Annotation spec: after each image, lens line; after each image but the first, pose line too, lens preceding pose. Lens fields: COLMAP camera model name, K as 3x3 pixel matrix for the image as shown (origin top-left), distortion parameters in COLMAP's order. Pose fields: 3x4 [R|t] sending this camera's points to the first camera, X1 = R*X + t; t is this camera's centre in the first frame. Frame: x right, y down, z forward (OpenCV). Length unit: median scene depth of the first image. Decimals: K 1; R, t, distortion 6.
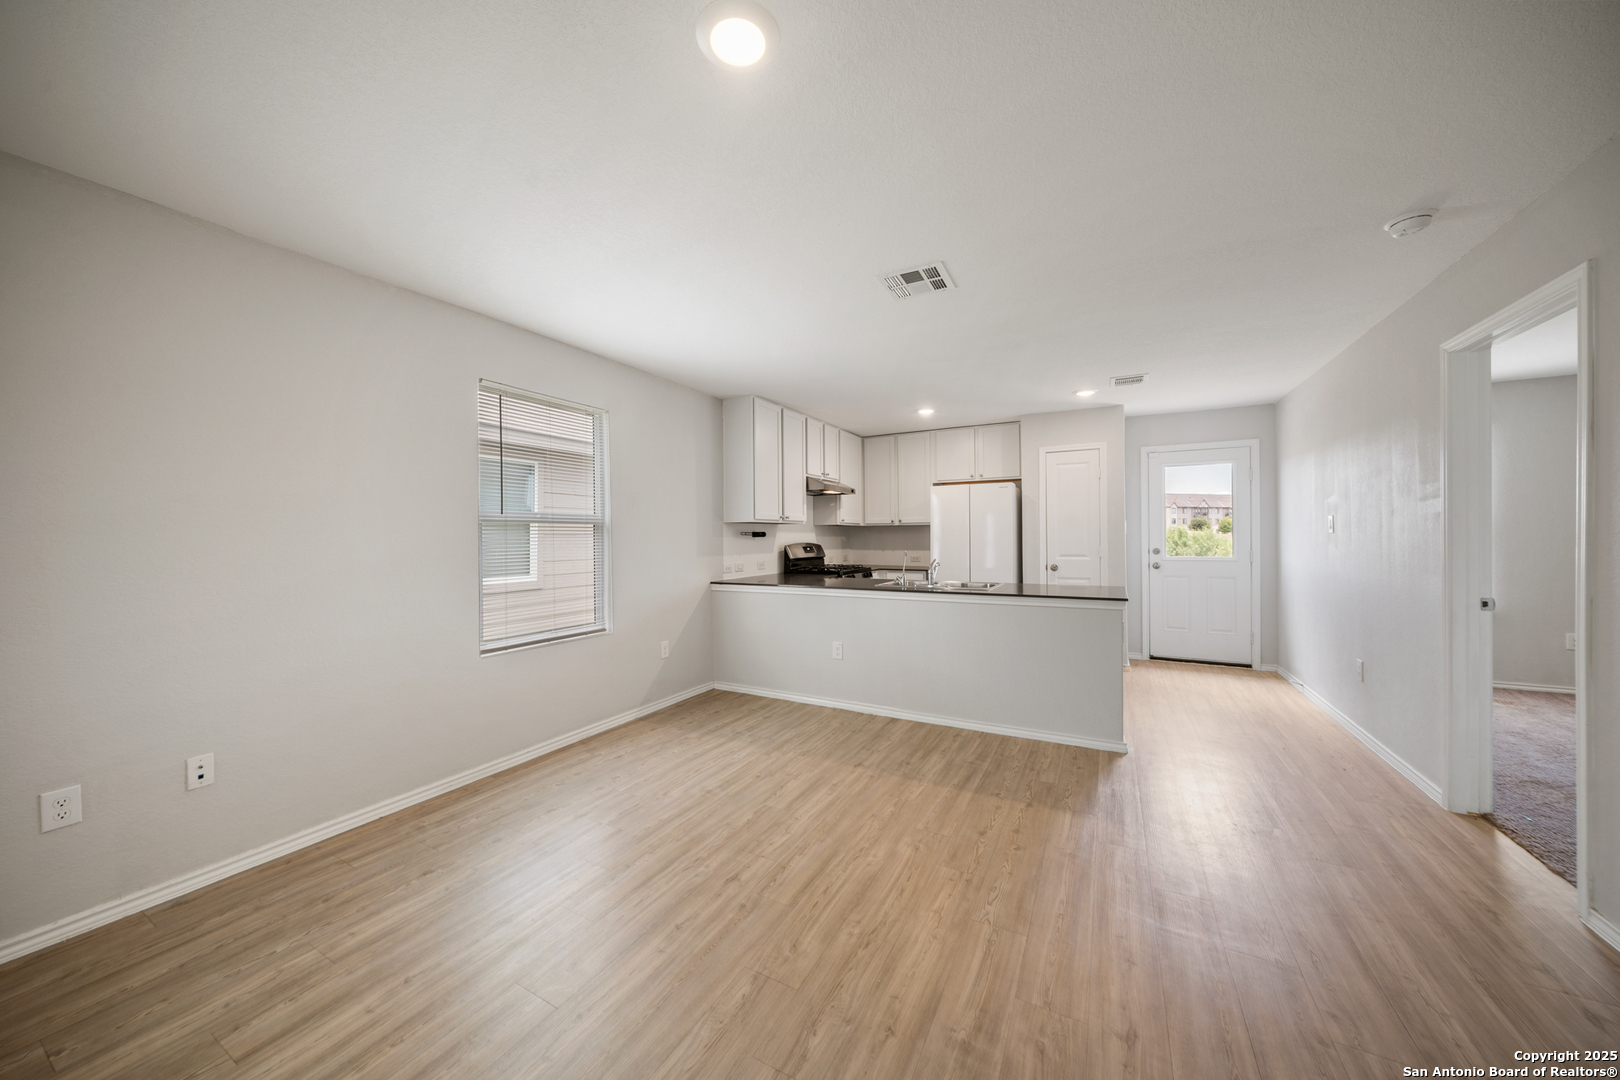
lens RADIAL K [[558.8, 0, 795.5], [0, 558.8, 536.1], [0, 0, 1]] dist [-0.004901, 0.000019]
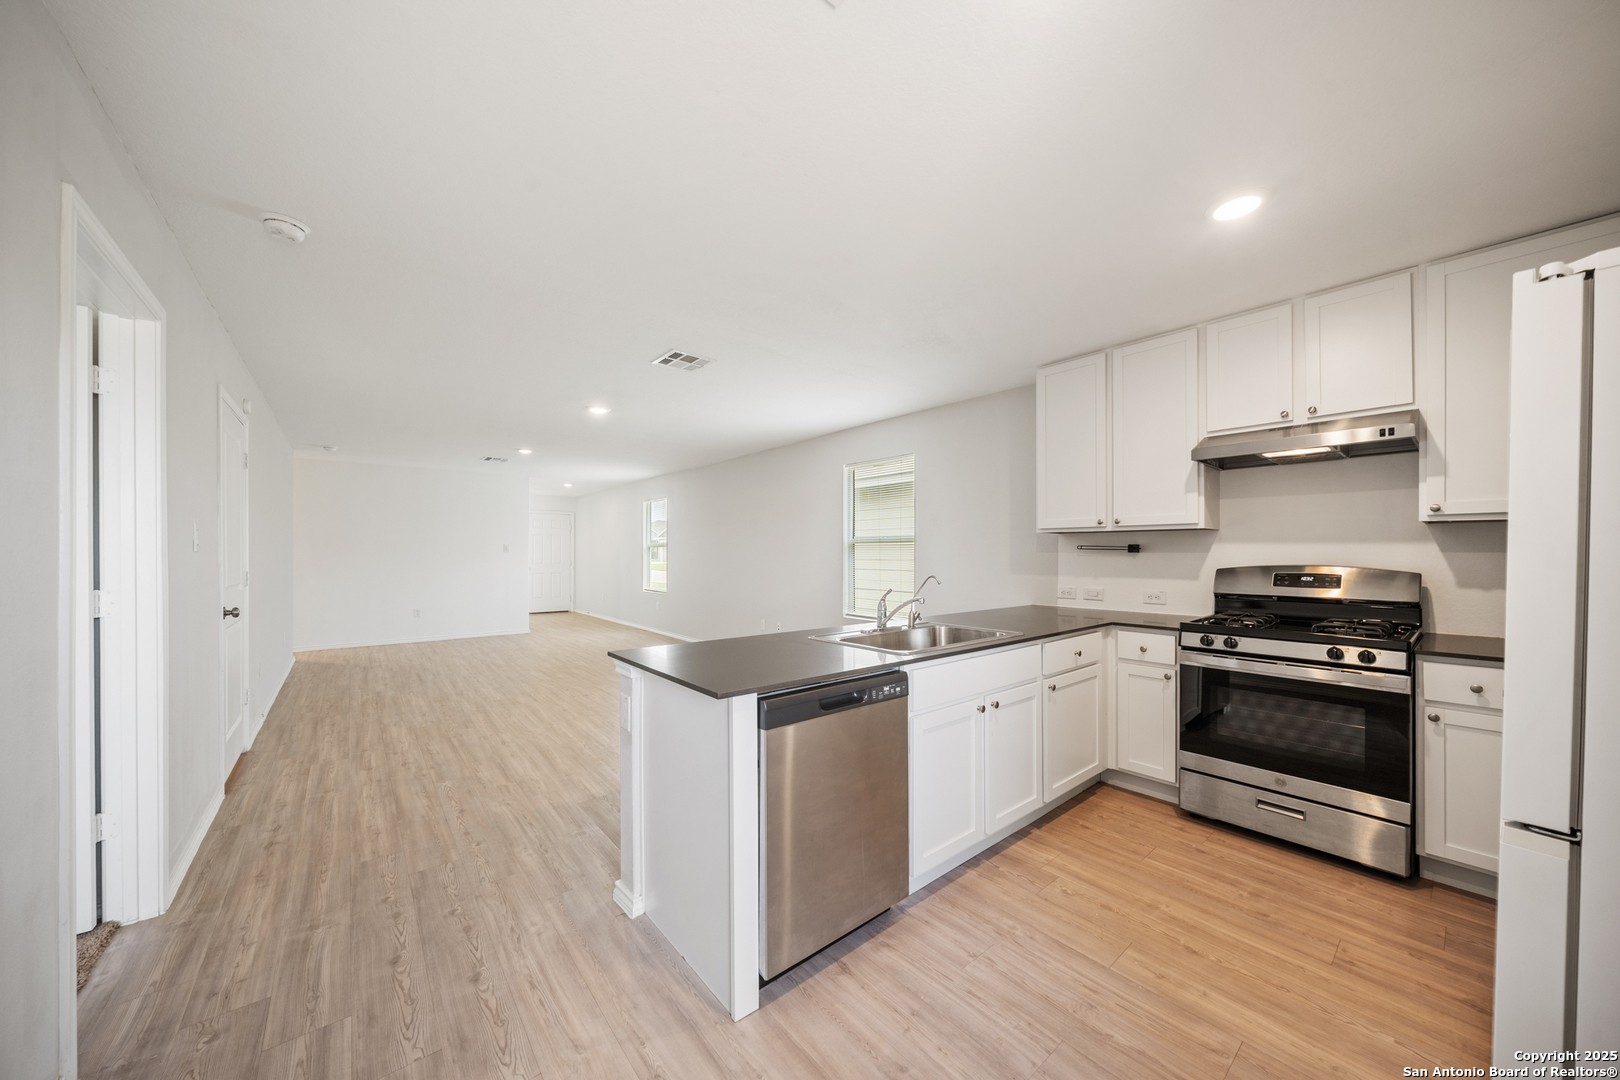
lens RADIAL K [[558.8, 0, 804.2], [0, 558.8, 549.0], [0, 0, 1]] dist [-0.004901, 0.000019]
pose [[-0.366346, 0.000998, -0.930478, 0.649797], [0.002257, 0.999997, 0.000184, -0.003199], [0.930476, -0.002032, -0.366348, 0.842978]]
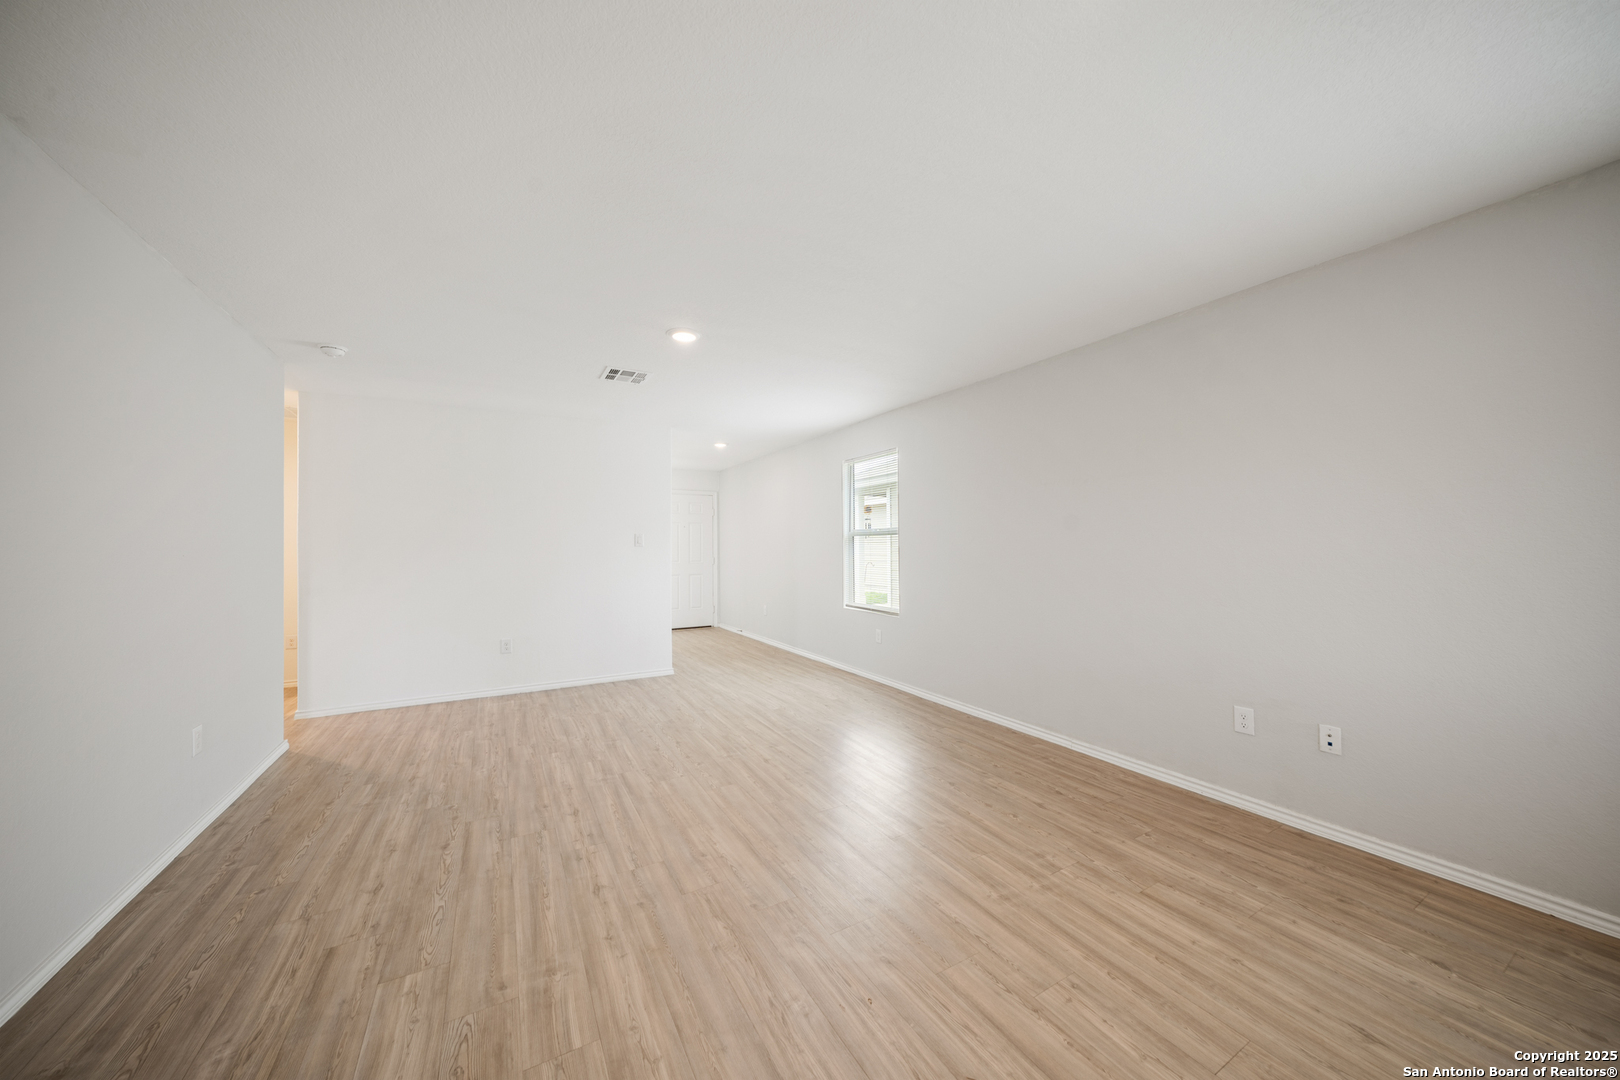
lens RADIAL K [[558.8, 0, 805.7], [0, 558.8, 537.1], [0, 0, 1]] dist [-0.004901, 0.000019]
pose [[-0.521991, -0.000656, -0.852950, 0.180225], [0.013285, 0.999872, -0.008899, -0.000378], [0.852847, -0.015977, -0.521916, 0.251539]]
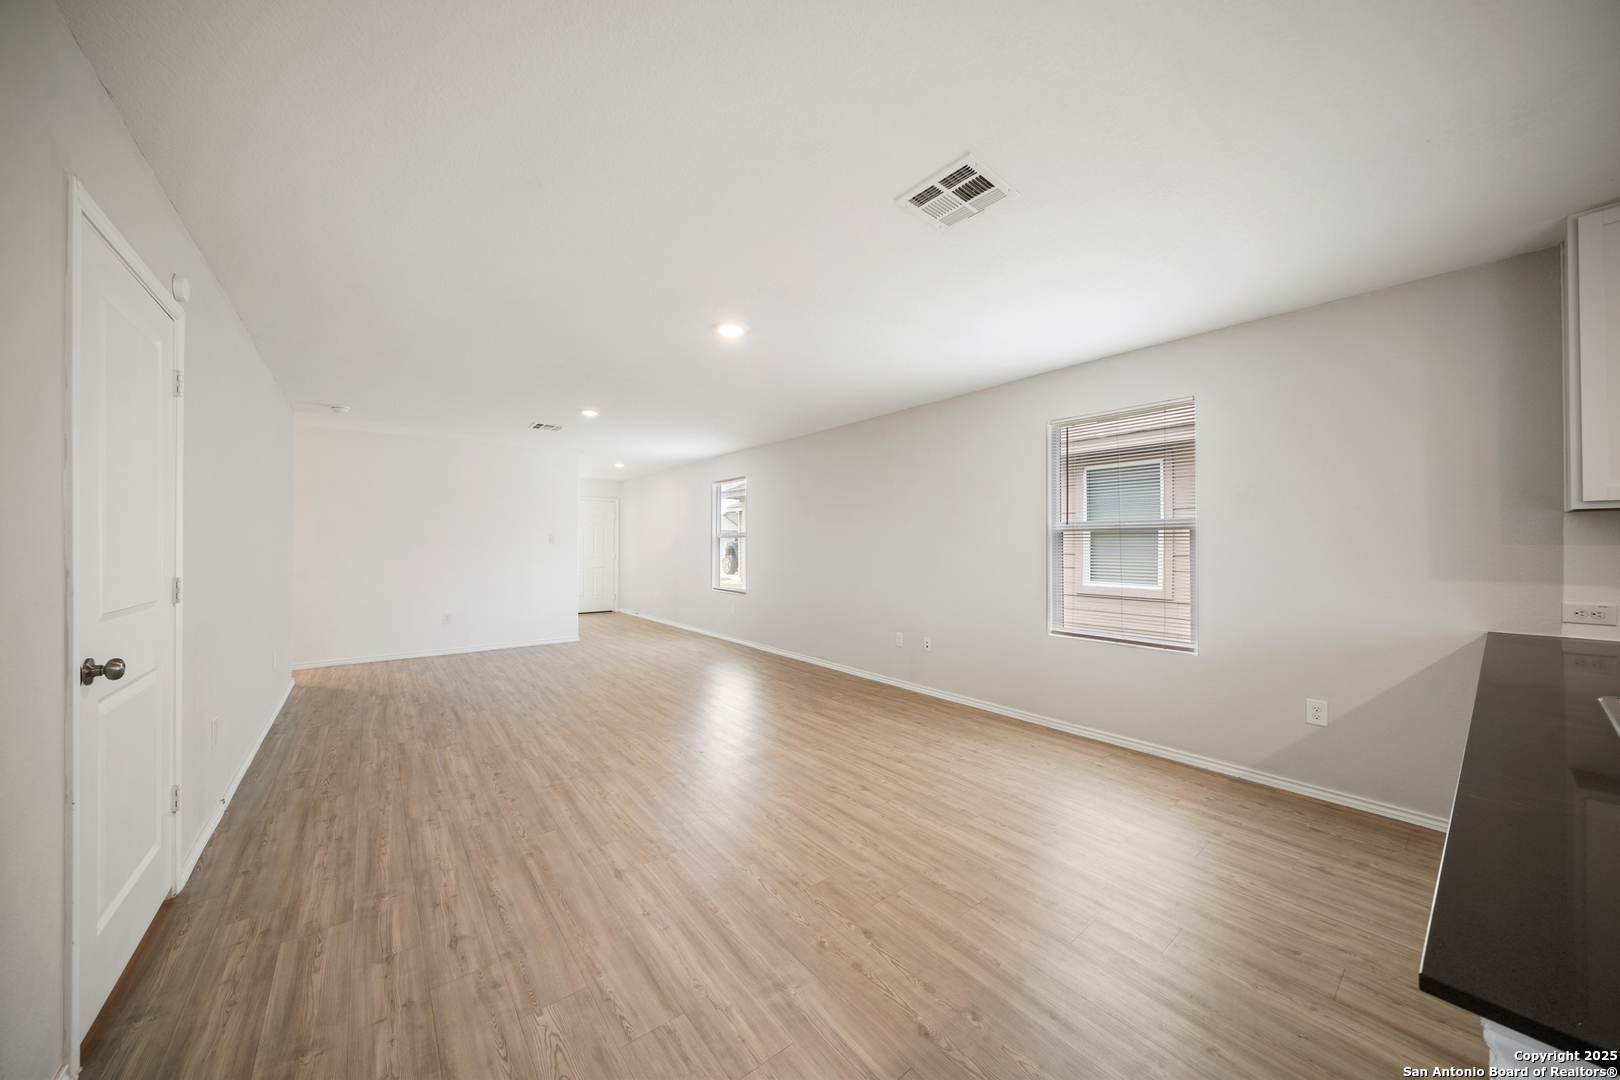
lens RADIAL K [[558.8, 0, 806.5], [0, 558.8, 537.3], [0, 0, 1]] dist [-0.004901, 0.000019]
pose [[-0.383868, -0.005581, -0.923371, 0.466279], [0.002464, 0.999972, -0.007069, -0.001460], [0.923385, -0.004989, -0.383843, 0.529510]]
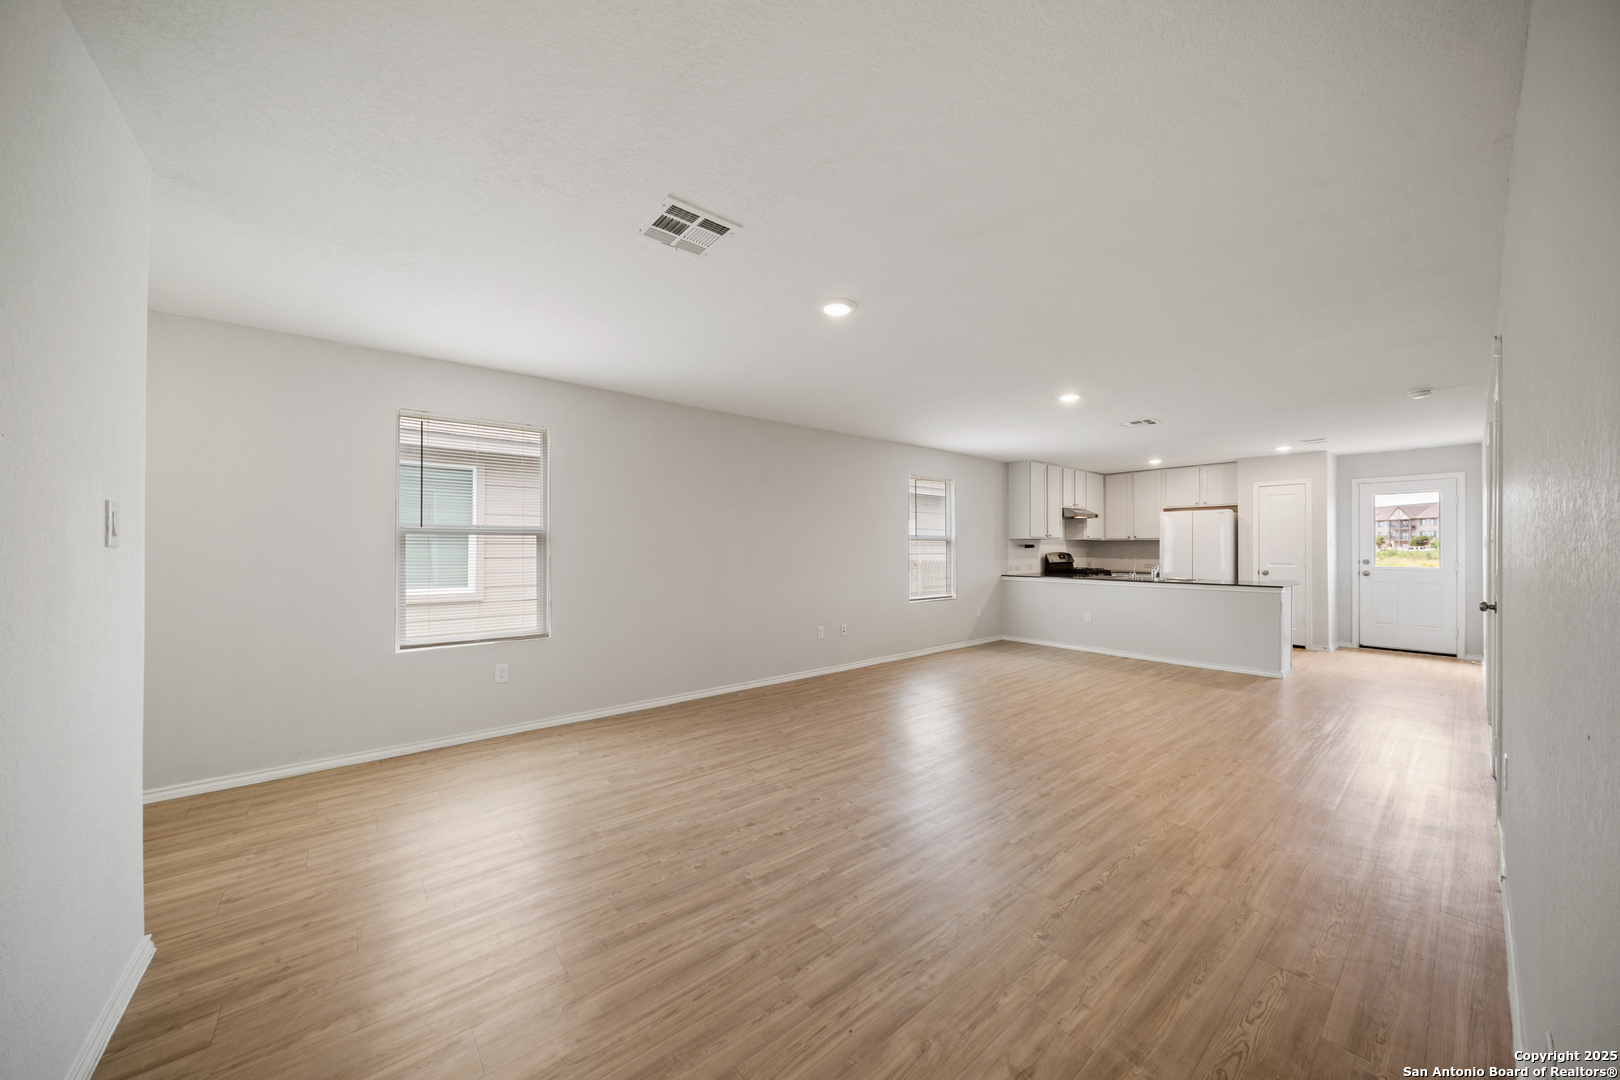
lens RADIAL K [[558.8, 0, 802.9], [0, 558.8, 548.3], [0, 0, 1]] dist [-0.004901, 0.000019]
pose [[0.934035, 0.008337, -0.357085, -0.094763], [-0.007183, 0.999964, 0.004557, -0.000142], [0.357110, -0.001691, 0.934061, -0.639239]]
